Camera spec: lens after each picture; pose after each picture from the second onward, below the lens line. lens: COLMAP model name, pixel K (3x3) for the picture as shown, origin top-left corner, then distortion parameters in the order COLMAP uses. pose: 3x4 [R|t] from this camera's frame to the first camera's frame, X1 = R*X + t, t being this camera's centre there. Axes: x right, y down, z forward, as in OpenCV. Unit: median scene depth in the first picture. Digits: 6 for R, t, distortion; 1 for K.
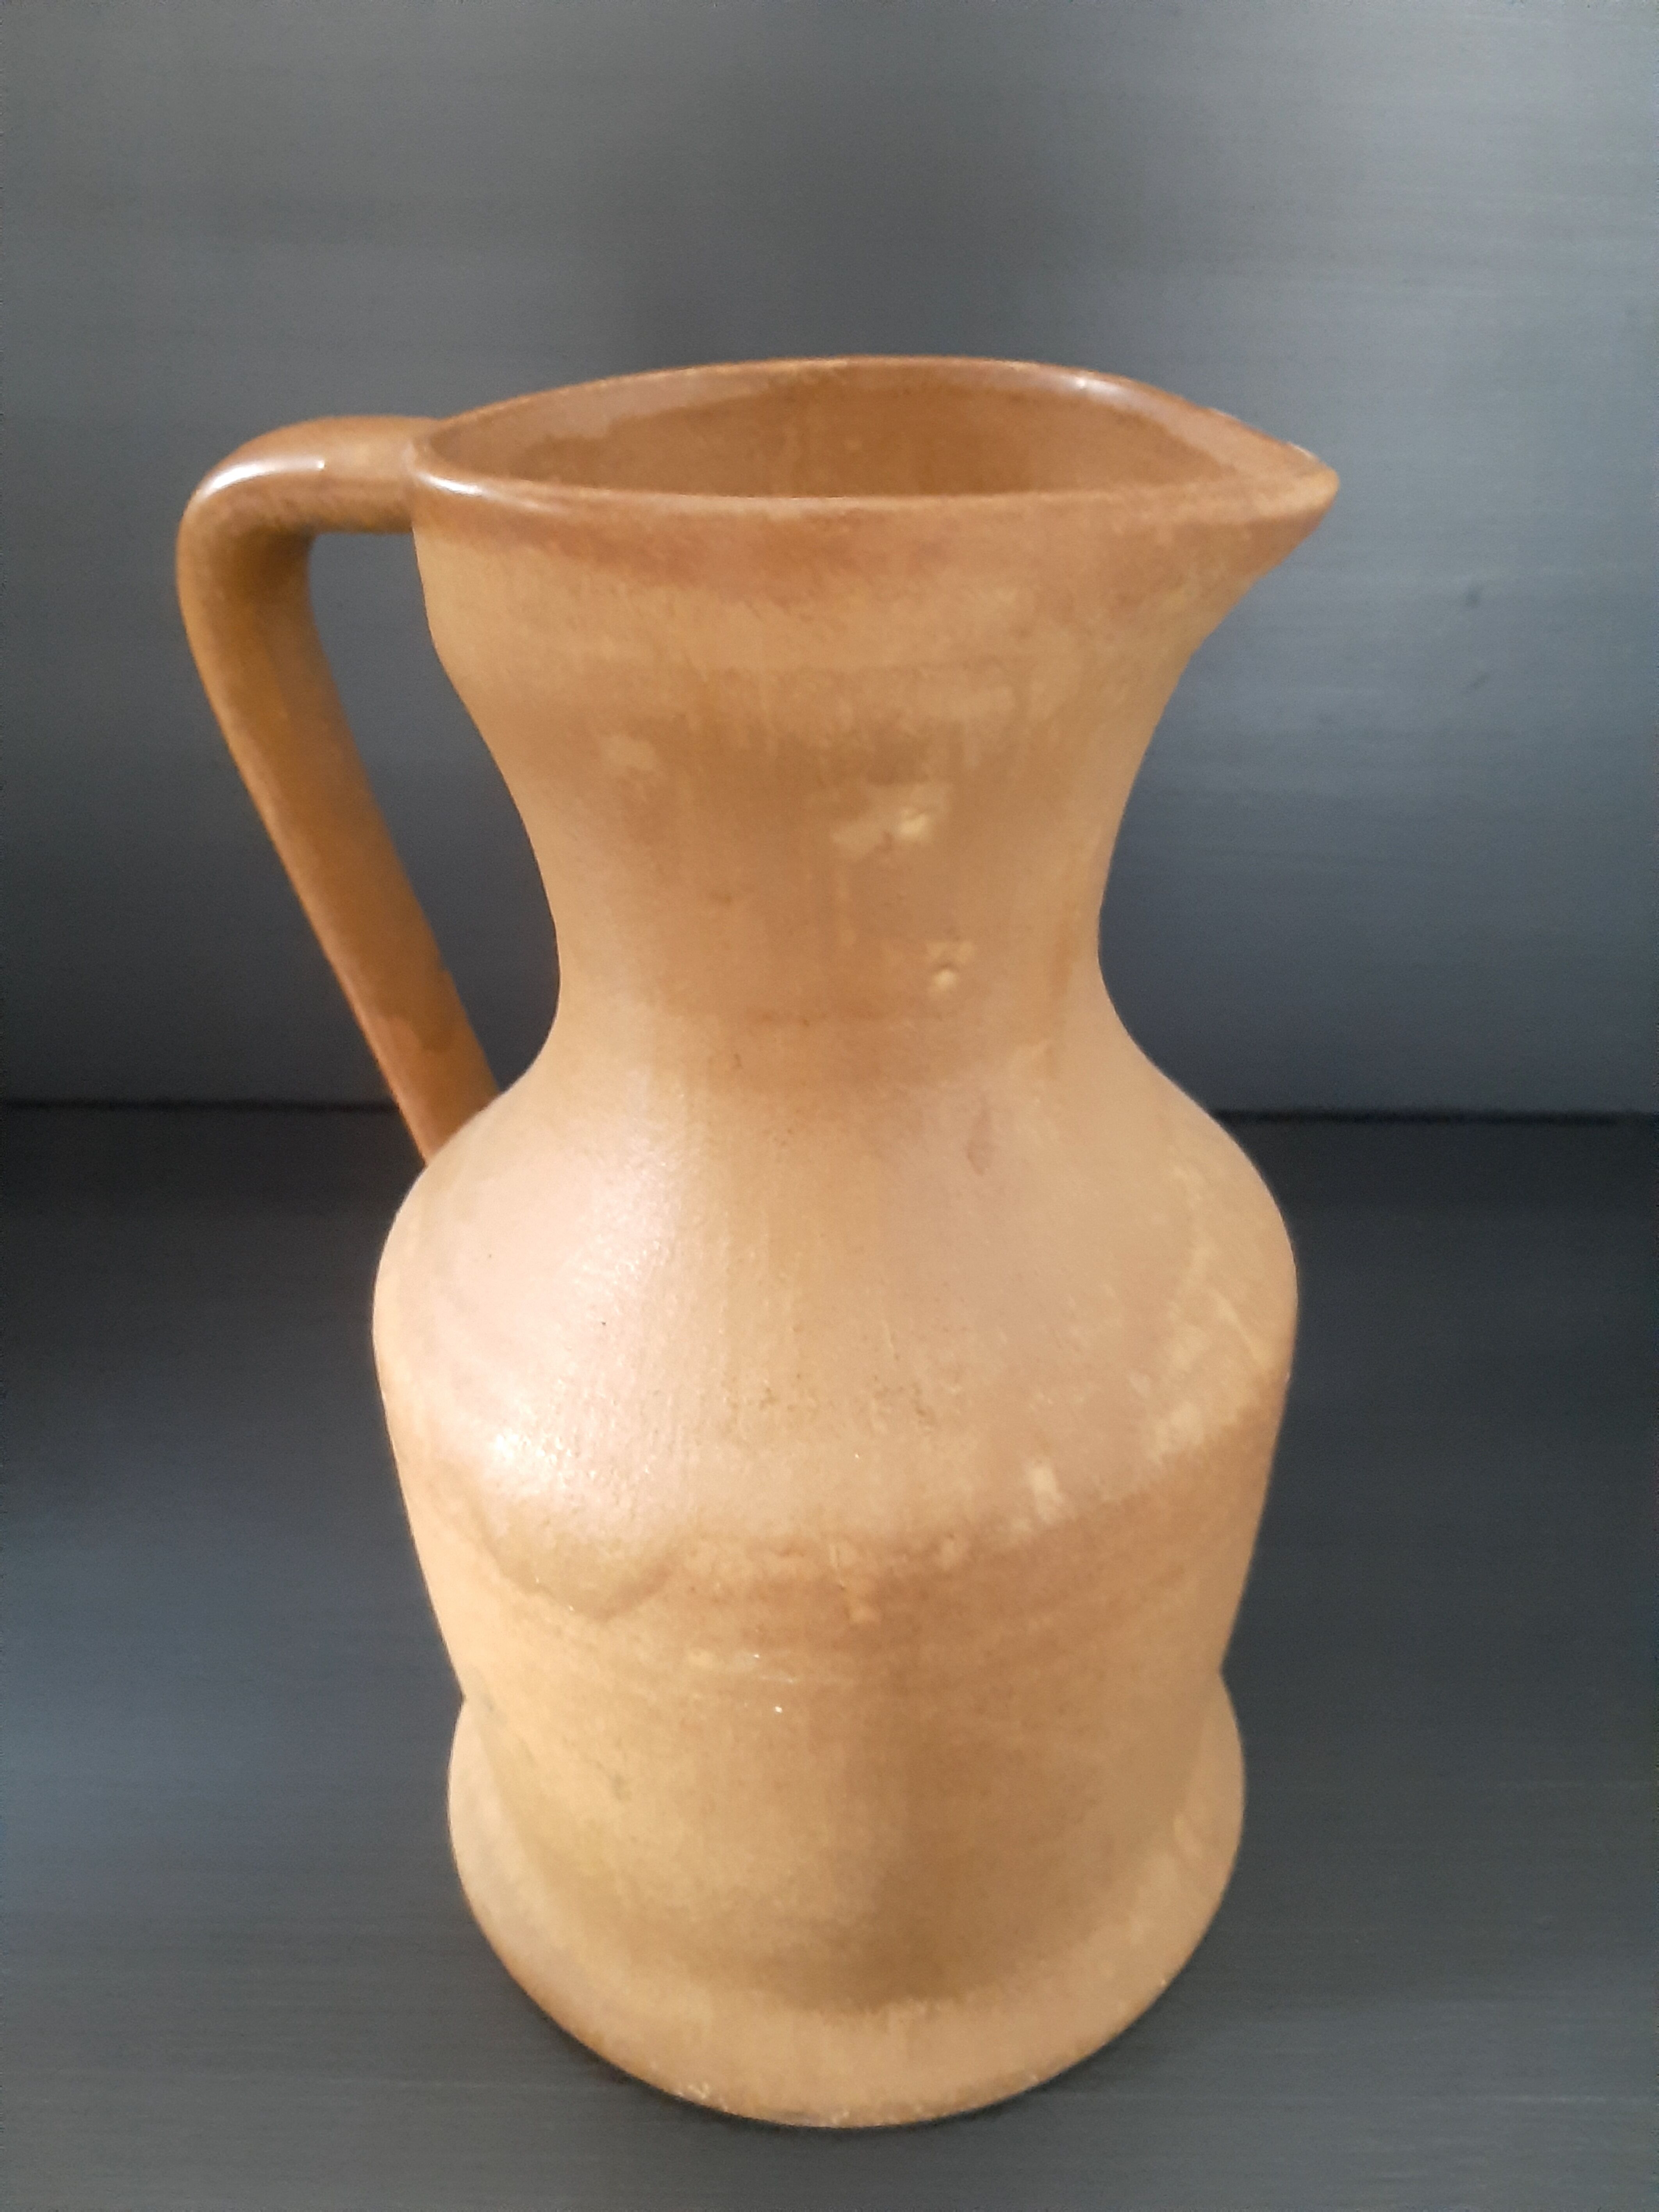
lens RADIAL K [[1720.7, 0, 830.9], [0, 1720.7, 1093.9], [0, 0, 1]] dist [0.043644, -0.050516]
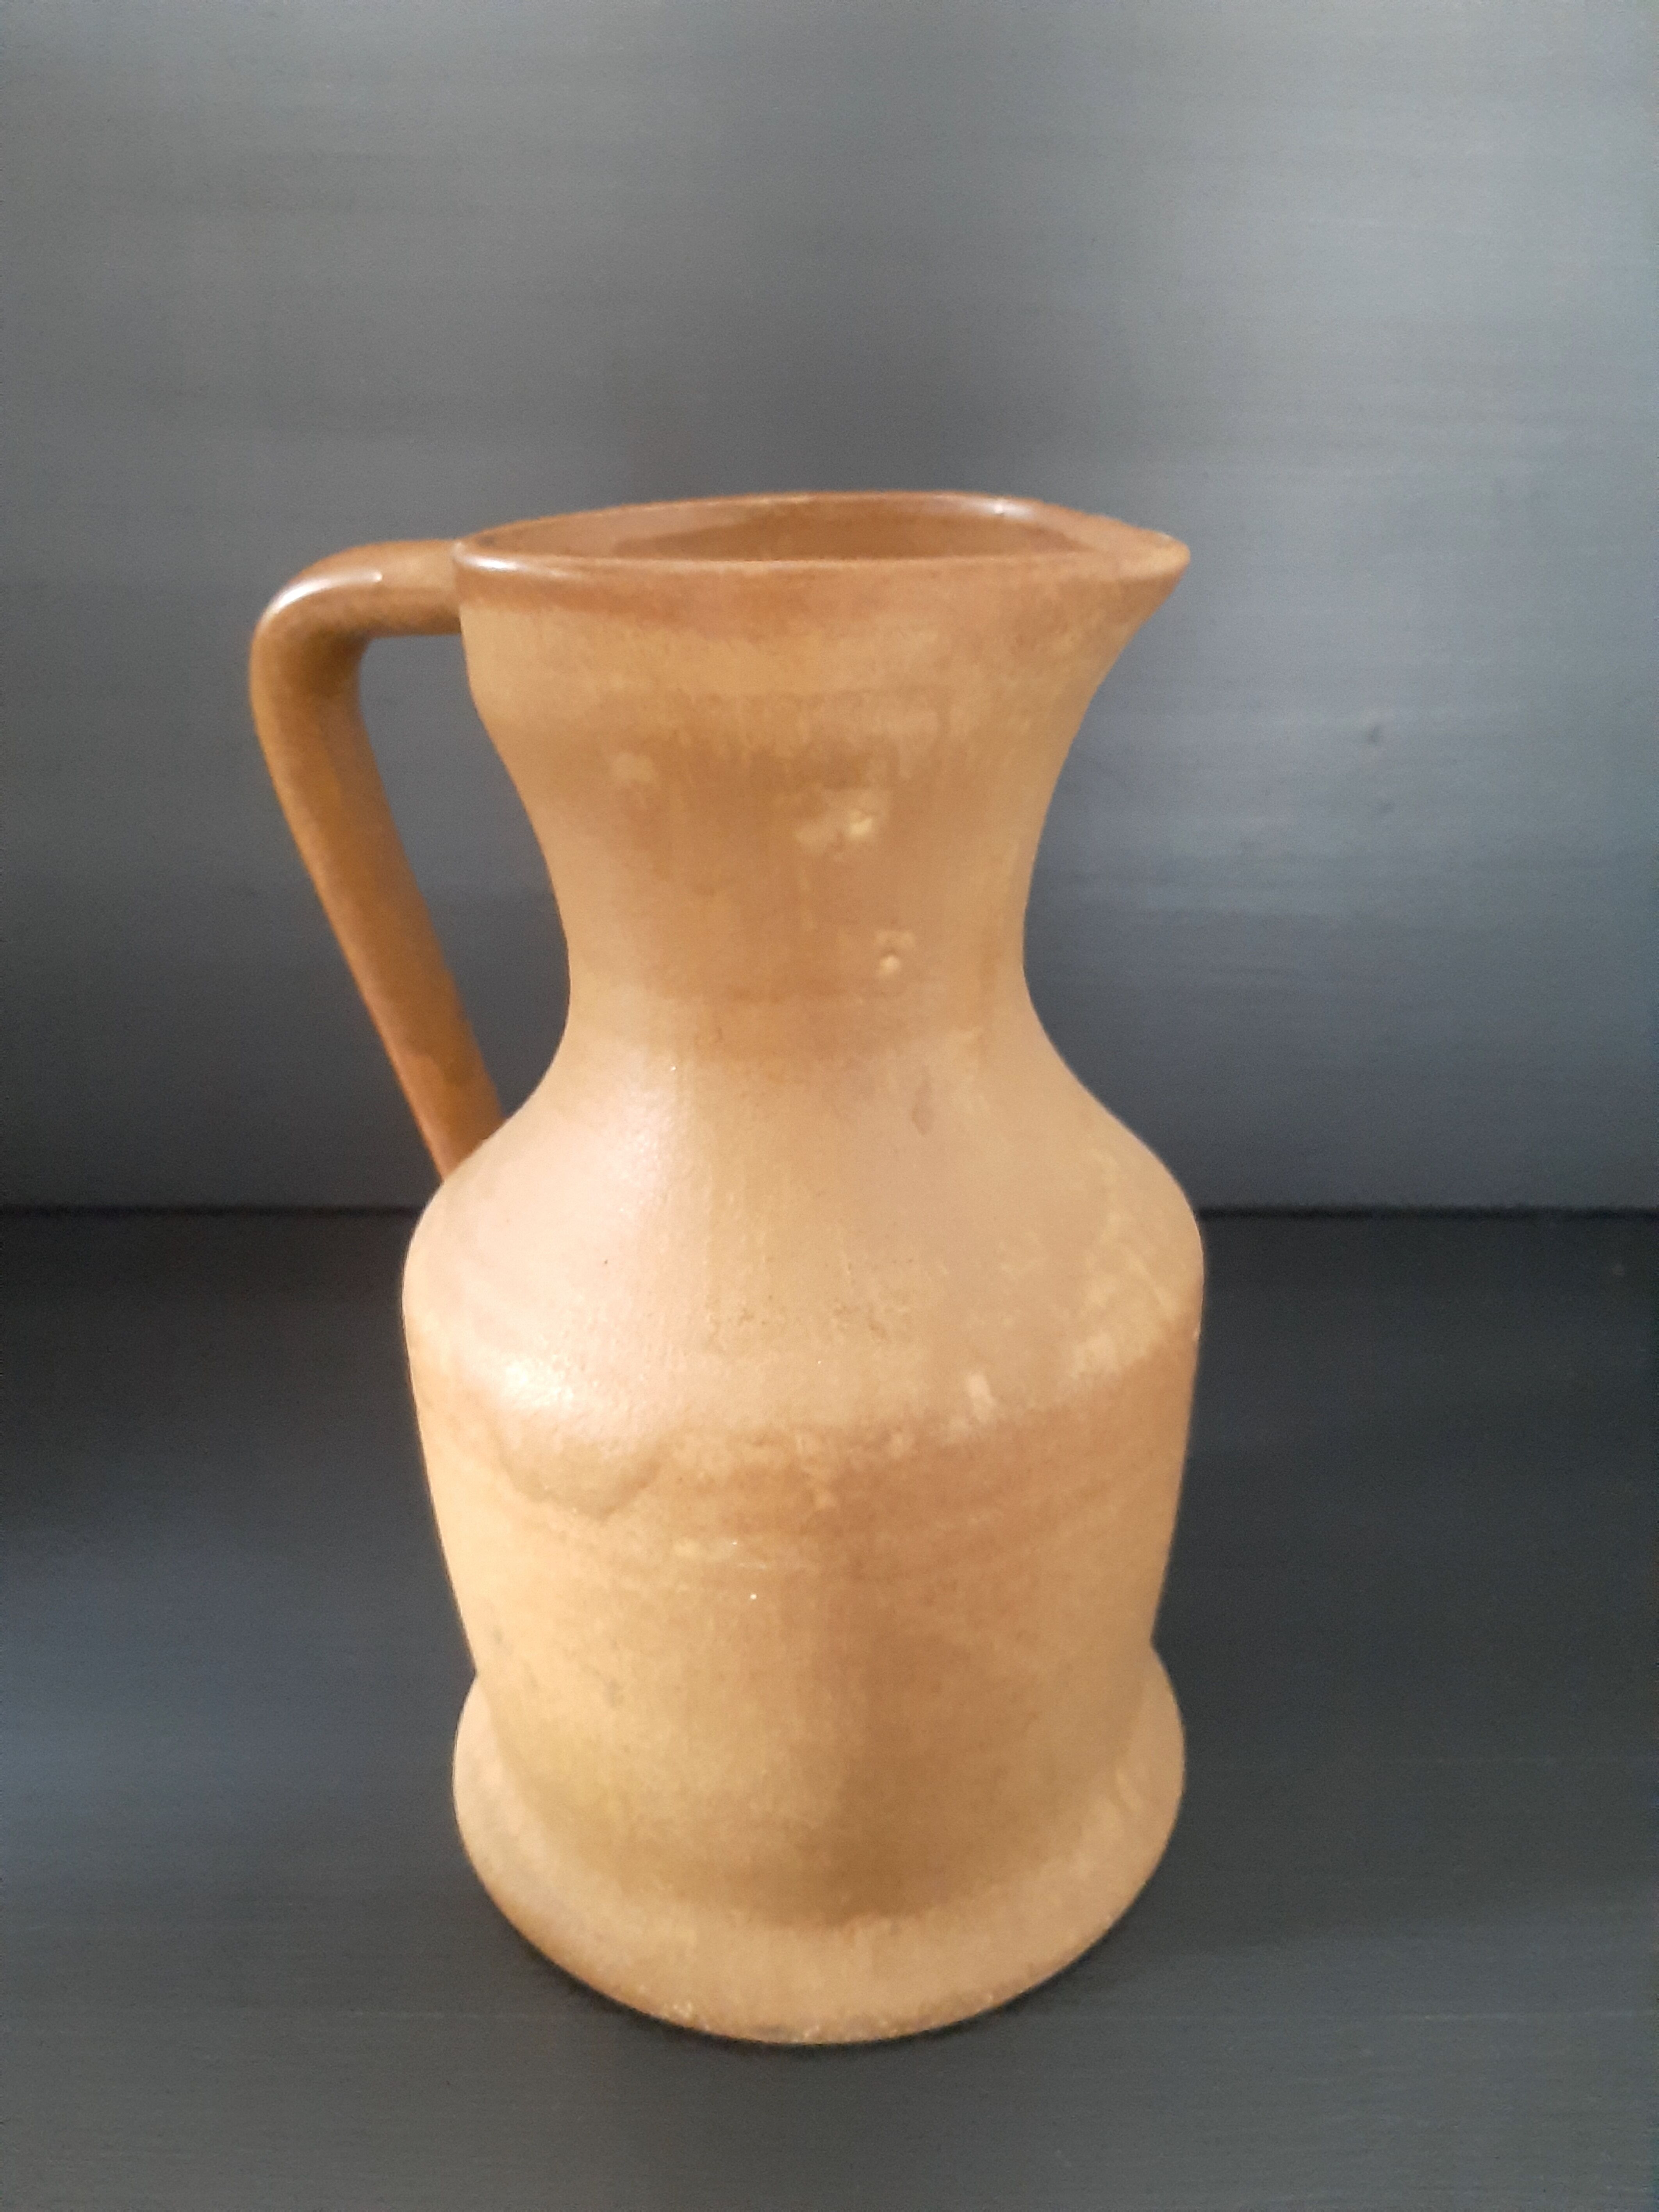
lens RADIAL K [[1720.7, 0, 825.8], [0, 1720.7, 1105.6], [0, 0, 1]] dist [0.043644, -0.050516]
pose [[0.999978, -0.004708, 0.004599, 0.013387], [0.005205, 0.993372, -0.114822, 0.154939], [-0.004028, 0.114843, 0.993375, -0.174950]]
